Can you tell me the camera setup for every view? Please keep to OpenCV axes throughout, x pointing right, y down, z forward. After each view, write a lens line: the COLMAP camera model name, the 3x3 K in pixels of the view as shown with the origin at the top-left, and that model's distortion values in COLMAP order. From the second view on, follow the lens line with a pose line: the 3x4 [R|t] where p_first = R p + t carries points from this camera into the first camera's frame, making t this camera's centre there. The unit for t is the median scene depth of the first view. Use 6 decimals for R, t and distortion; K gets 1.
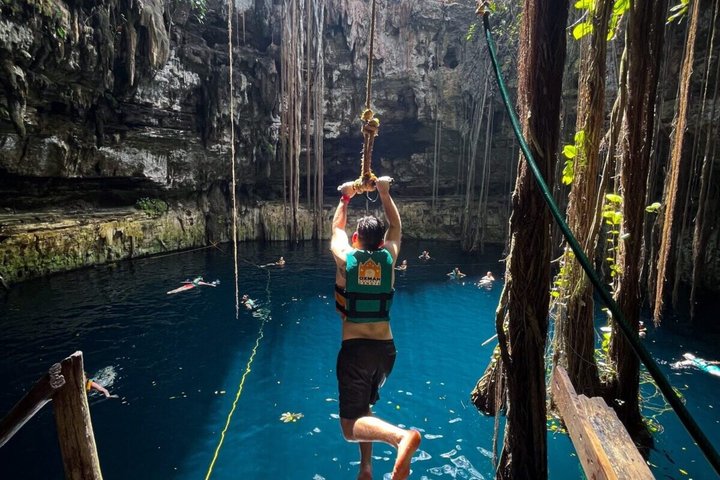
lens RADIAL K [[401.7, 0, 351.4], [0, 401.7, 241.0], [0, 0, 1]] dist [0.001015, 0.017359]
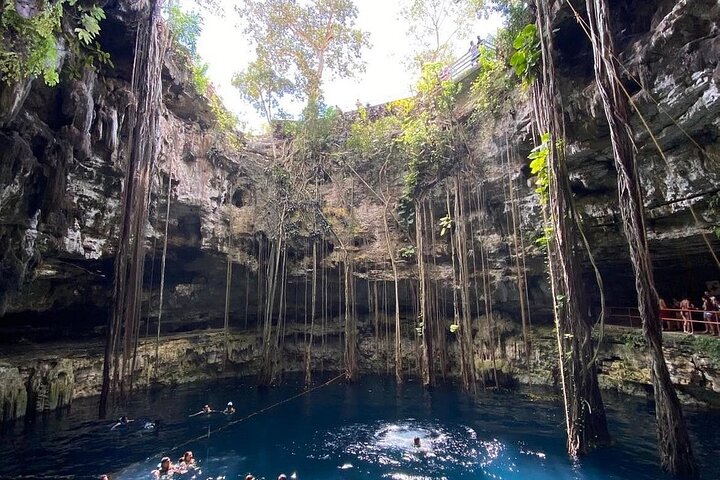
lens RADIAL K [[394.0, 0, 366.9], [0, 394.0, 239.6], [0, 0, 1]] dist [0.038433, -0.033168]
pose [[0.472869, 0.139124, 0.870080, -0.481463], [0.149239, 0.960544, -0.234697, -0.051028], [-0.868402, 0.240831, 0.433449, 0.269173]]
